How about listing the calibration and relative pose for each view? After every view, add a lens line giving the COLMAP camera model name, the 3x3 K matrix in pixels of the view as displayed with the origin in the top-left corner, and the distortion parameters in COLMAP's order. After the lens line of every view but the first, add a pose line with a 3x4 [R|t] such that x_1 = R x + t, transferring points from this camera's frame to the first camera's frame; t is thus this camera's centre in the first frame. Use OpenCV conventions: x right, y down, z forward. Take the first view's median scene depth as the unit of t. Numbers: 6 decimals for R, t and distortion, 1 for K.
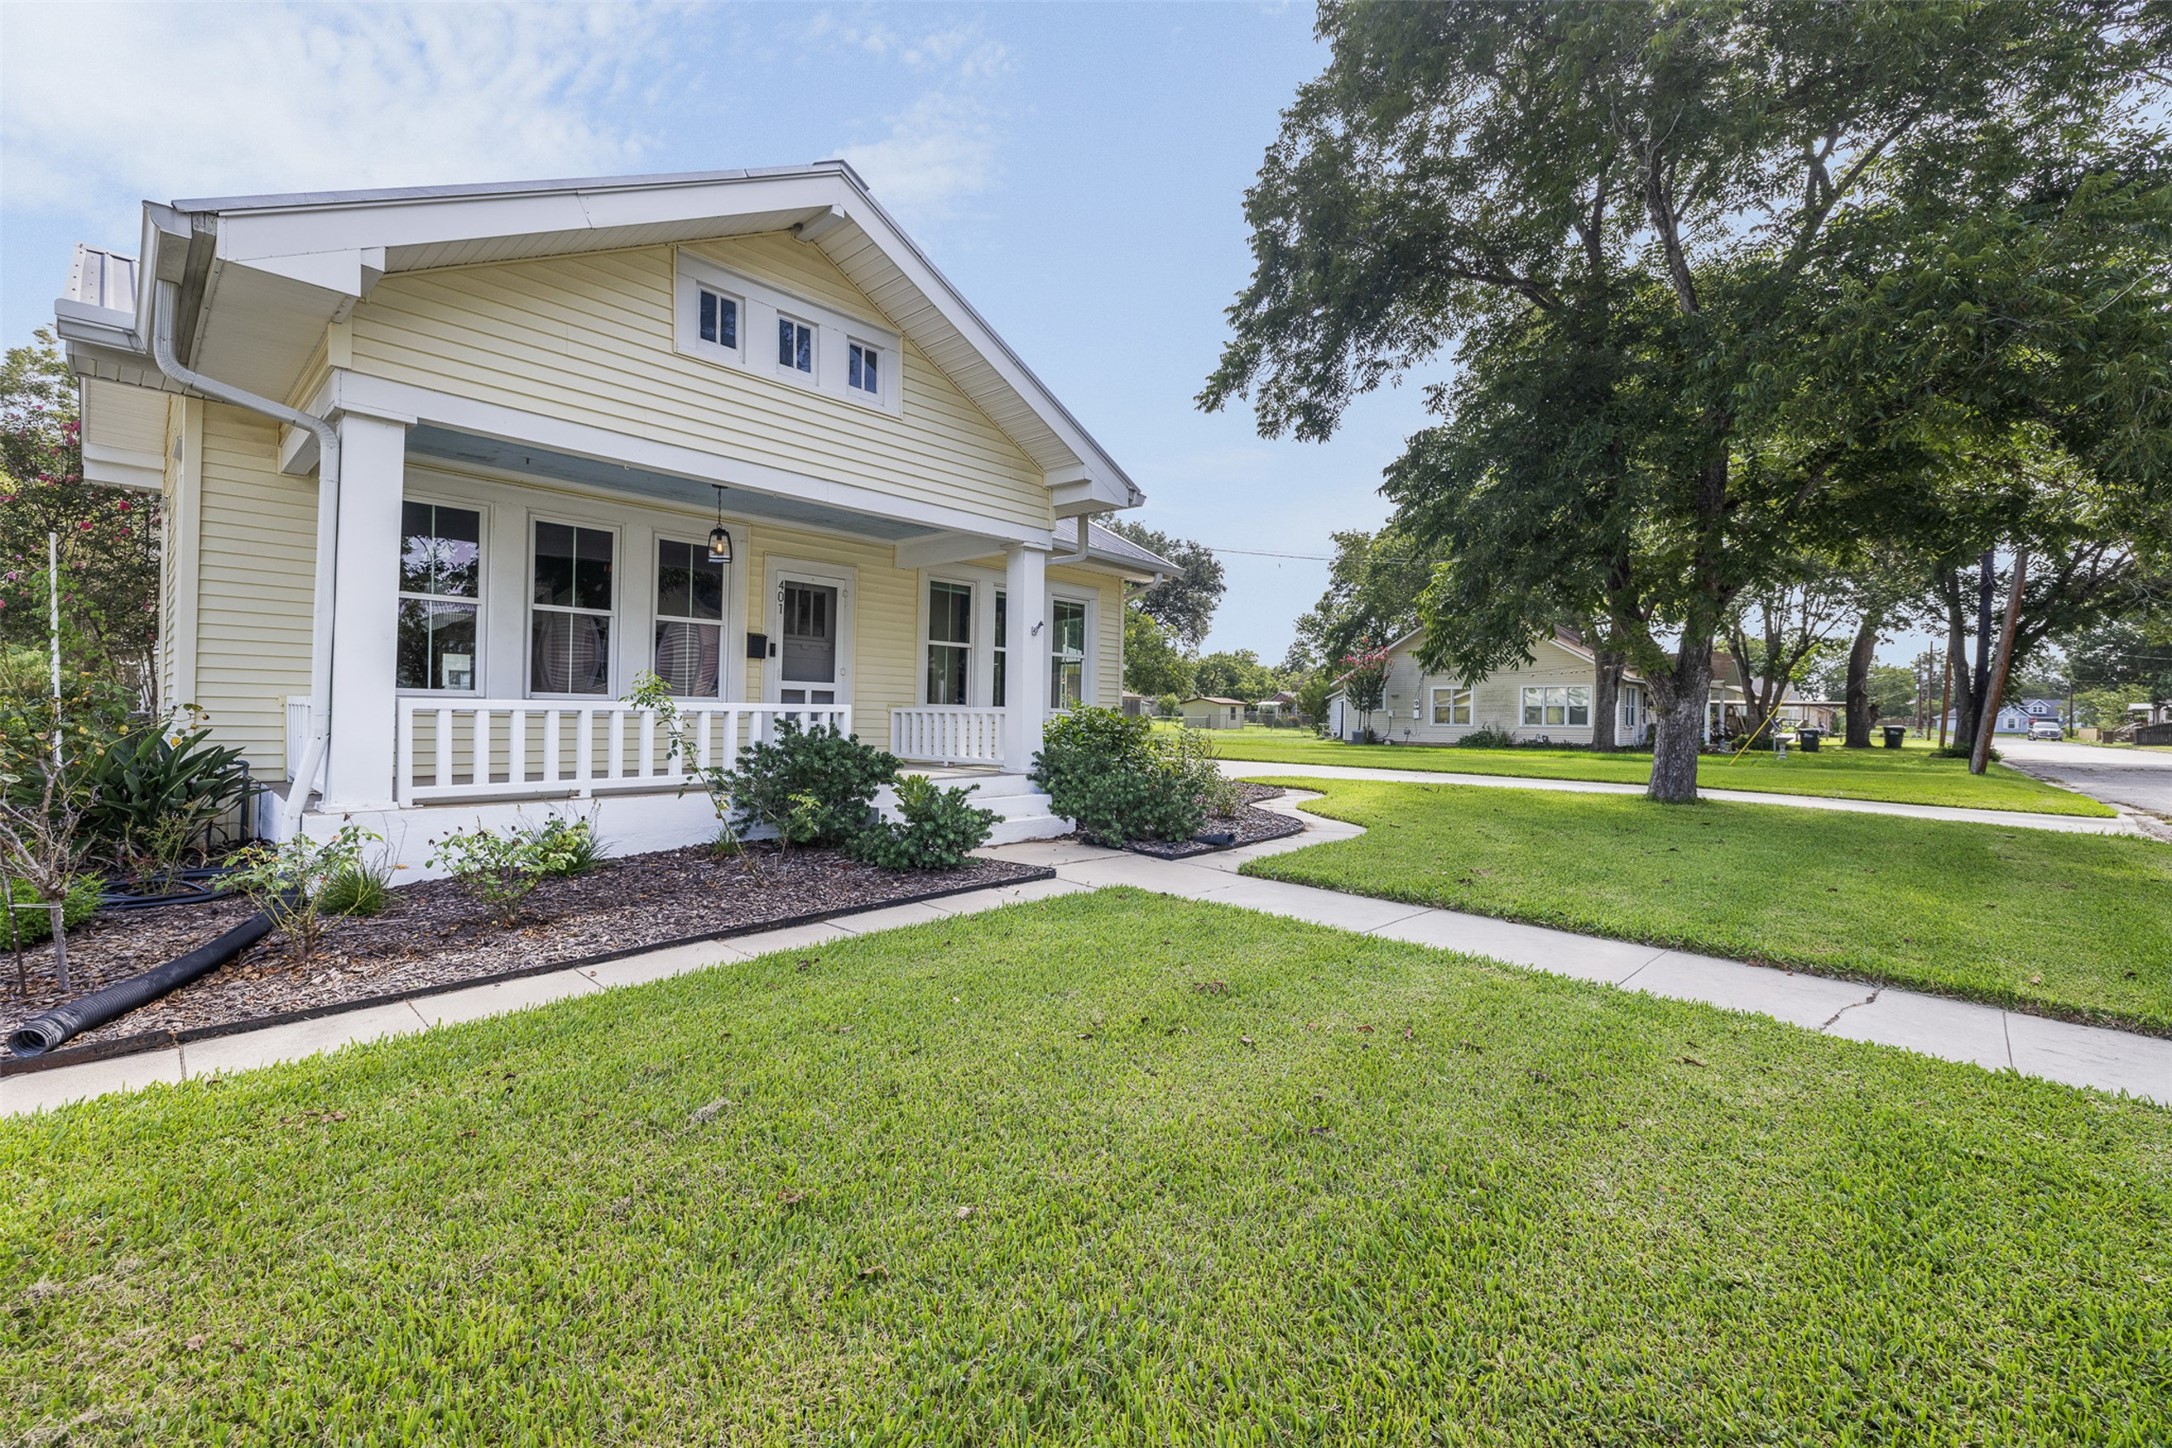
lens RADIAL K [[928.4, 0, 1090.6], [0, 928.4, 720.3], [0, 0, 1]] dist [0.000091, -0.000107]
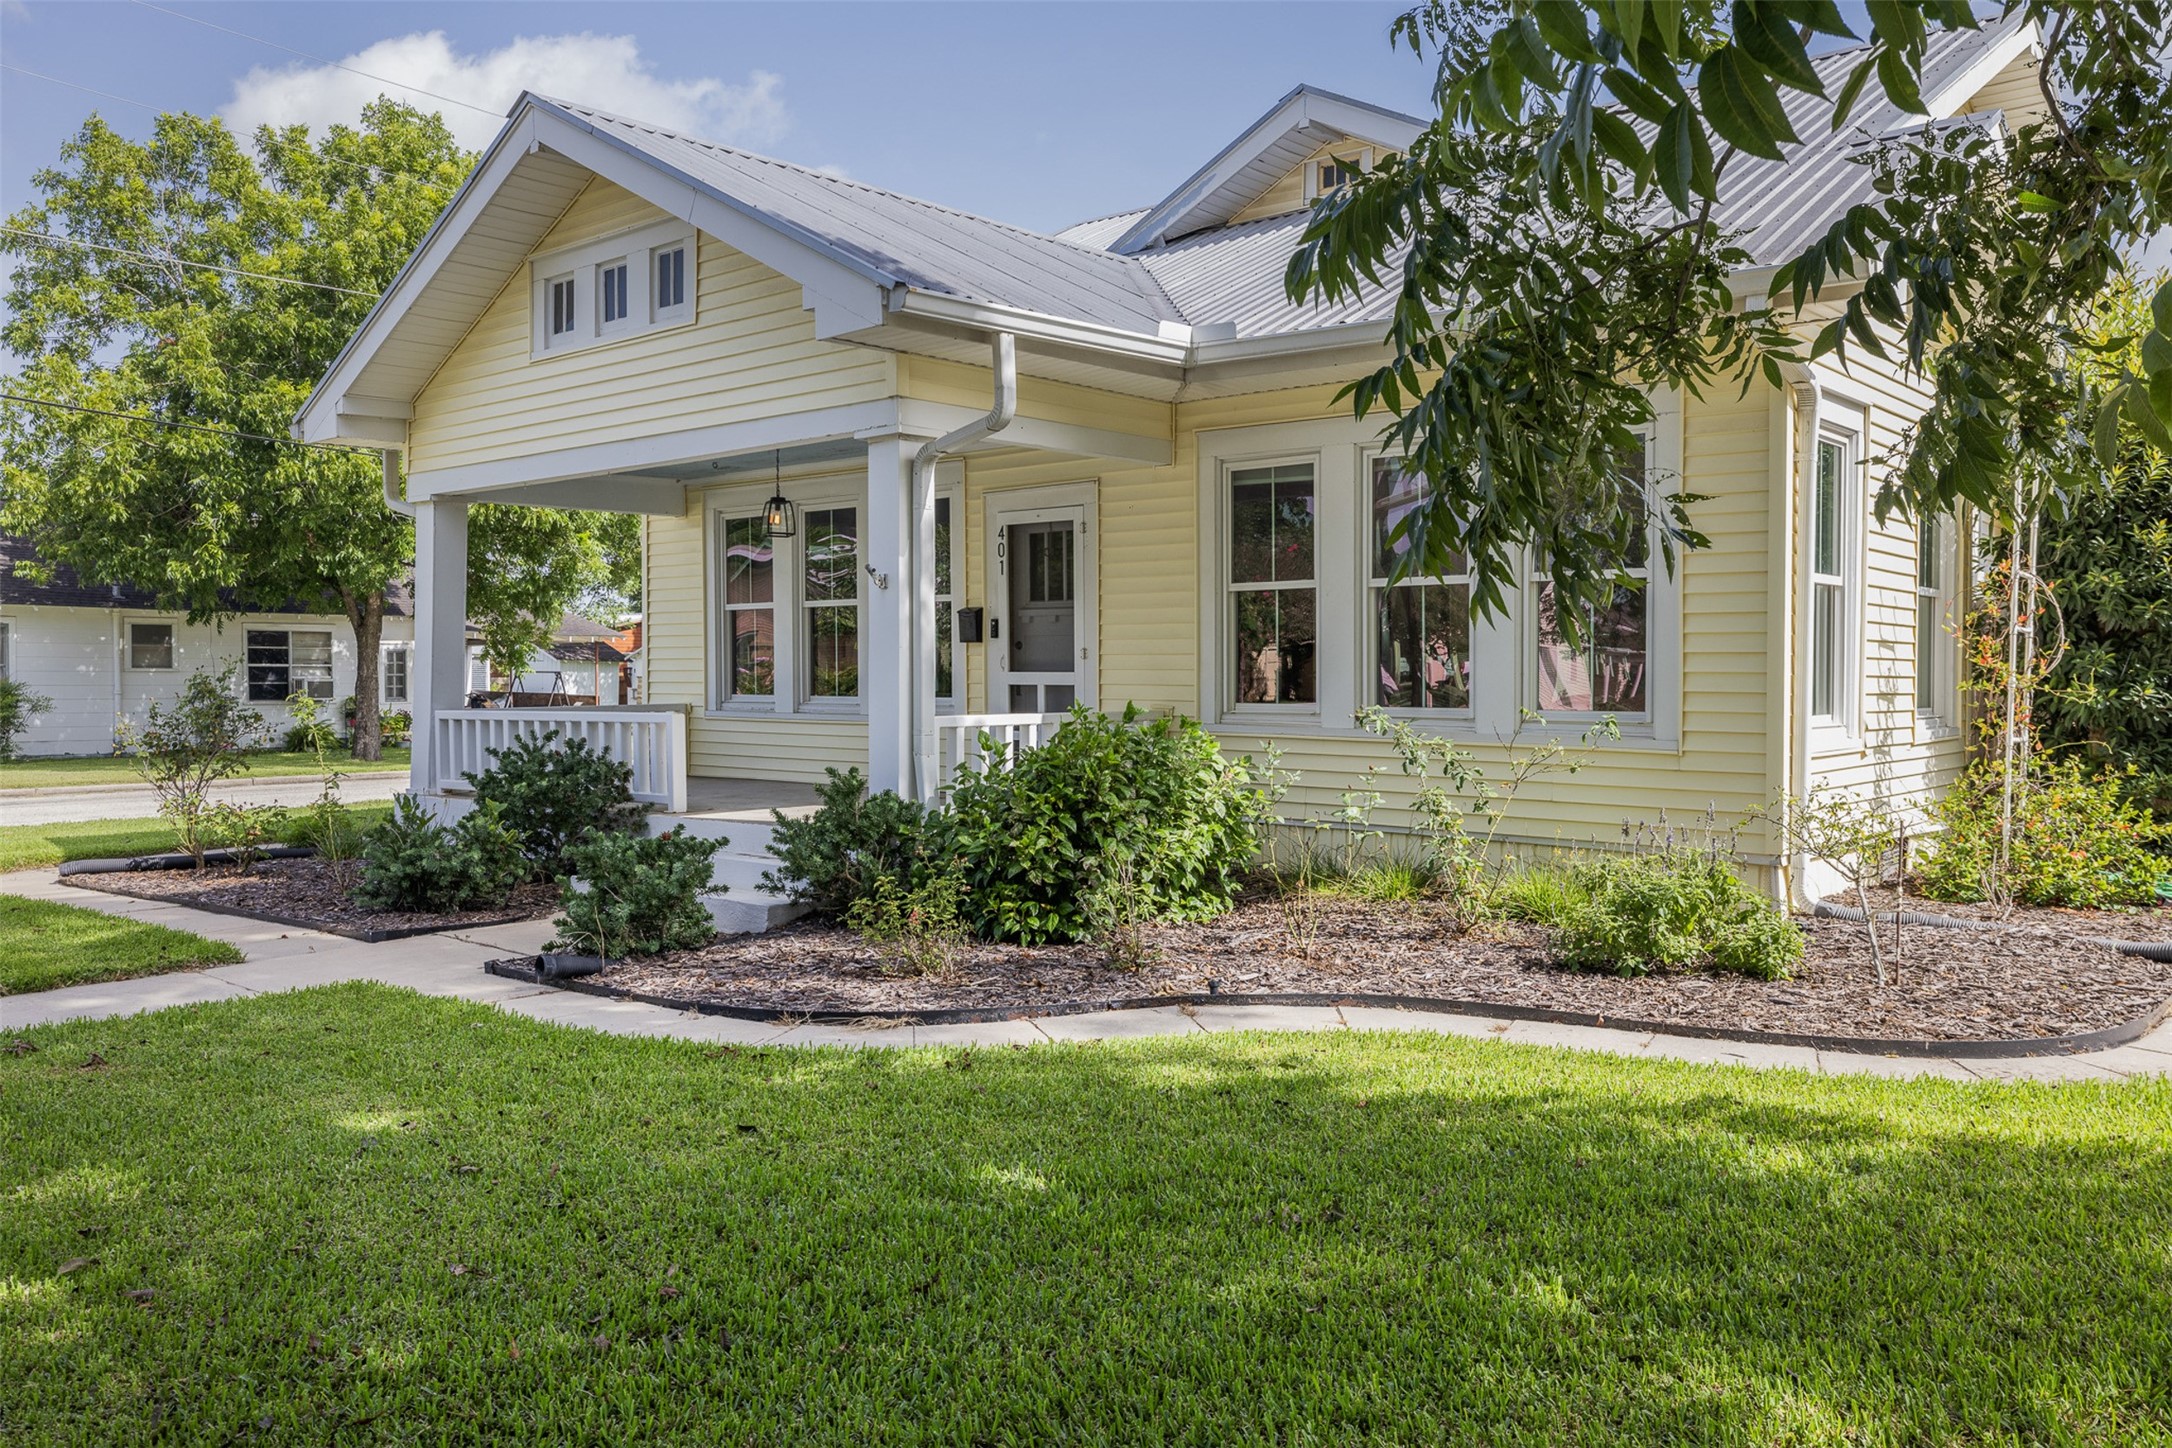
lens RADIAL K [[1659.9, 0, 1087.4], [0, 1659.9, 718.0], [0, 0, 1]] dist [-0.048678, -0.003807]
pose [[0.021292, 0.016962, -0.999629, 1.187693], [0.000148, 0.999856, 0.016969, -0.039894], [0.999773, -0.000509, 0.021287, 1.381187]]
